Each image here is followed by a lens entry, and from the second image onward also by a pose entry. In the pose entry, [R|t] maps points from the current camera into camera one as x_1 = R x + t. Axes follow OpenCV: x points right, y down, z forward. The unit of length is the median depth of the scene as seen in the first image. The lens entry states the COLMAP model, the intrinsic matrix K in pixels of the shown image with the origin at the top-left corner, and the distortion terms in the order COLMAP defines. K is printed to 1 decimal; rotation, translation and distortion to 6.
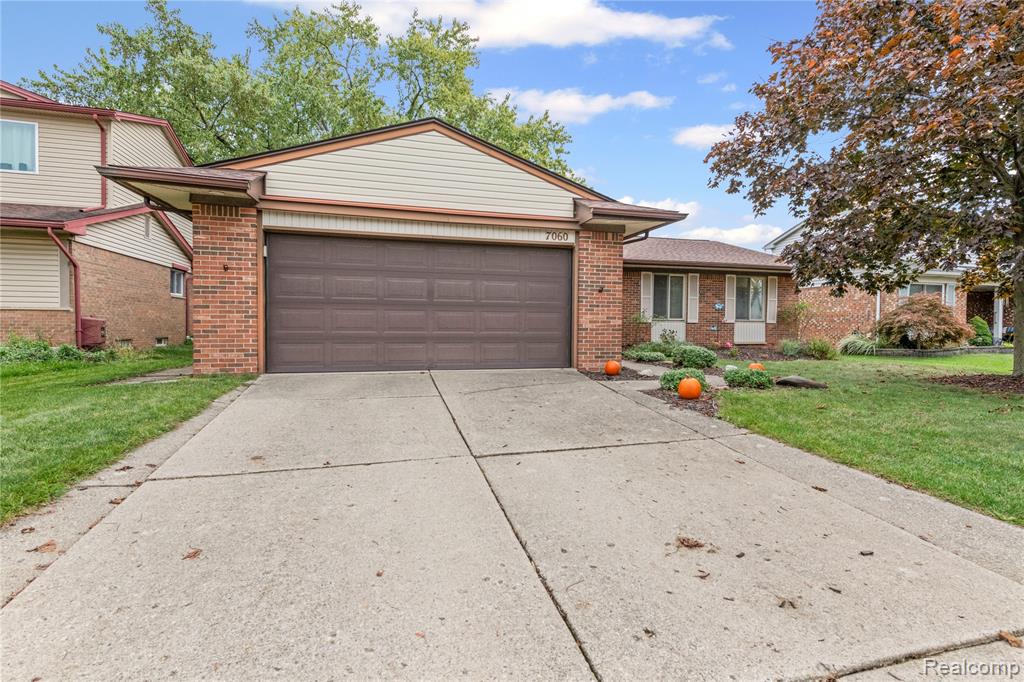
lens RADIAL K [[525.0, 0, 469.6], [0, 525.0, 317.9], [0, 0, 1]] dist [0.007558, -0.001386]
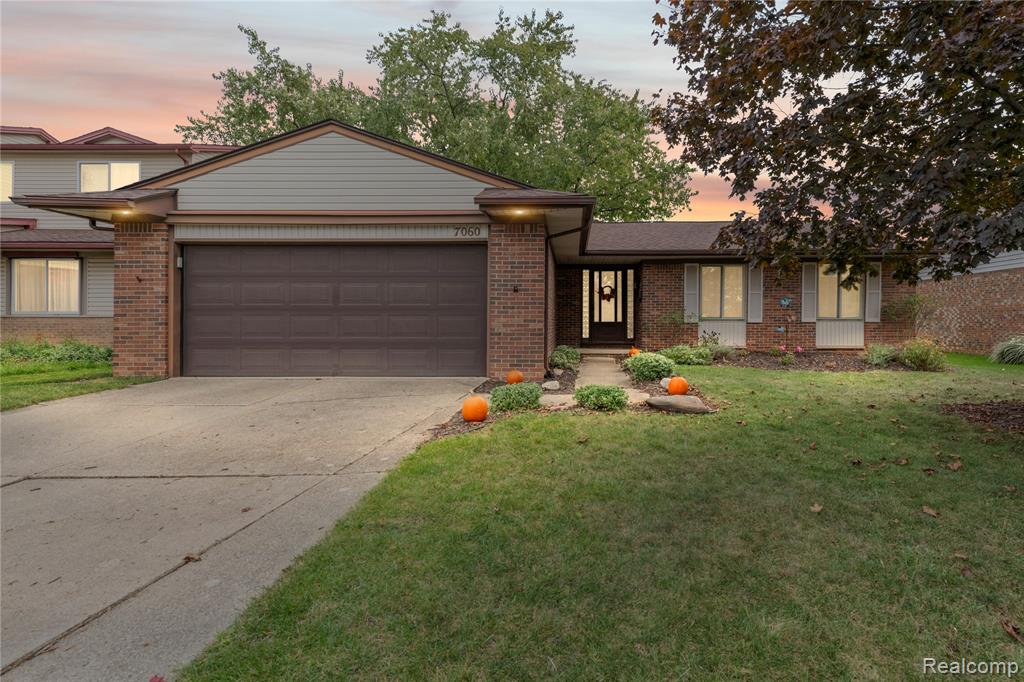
lens RADIAL K [[525.0, 0, 514.6], [0, 525.0, 312.2], [0, 0, 1]] dist [0.007558, -0.001386]
pose [[0.955279, -0.014120, -0.295370, 0.531506], [0.011696, 0.999882, -0.009972, -0.006271], [0.295475, 0.006072, 0.955331, 0.162439]]
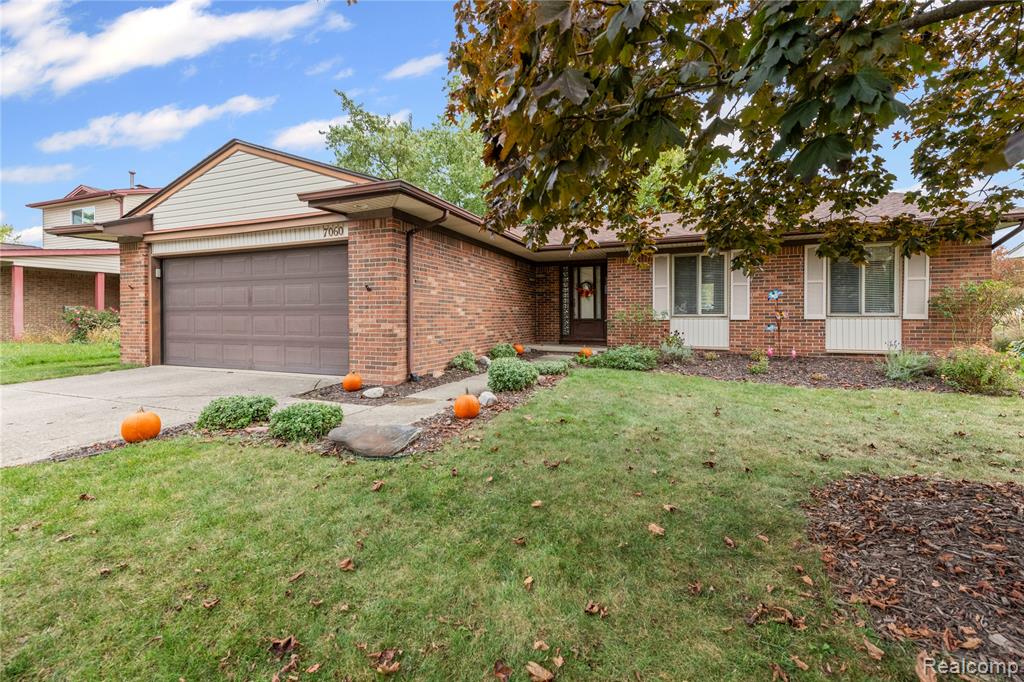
lens RADIAL K [[413.0, 0, 502.0], [0, 413.0, 315.6], [0, 0, 1]] dist [0.014198, -0.002197]
pose [[0.799518, -0.010634, -0.600548, 0.862082], [0.017383, 0.999834, 0.005437, -0.009251], [0.600390, -0.014786, 0.799570, 0.621733]]
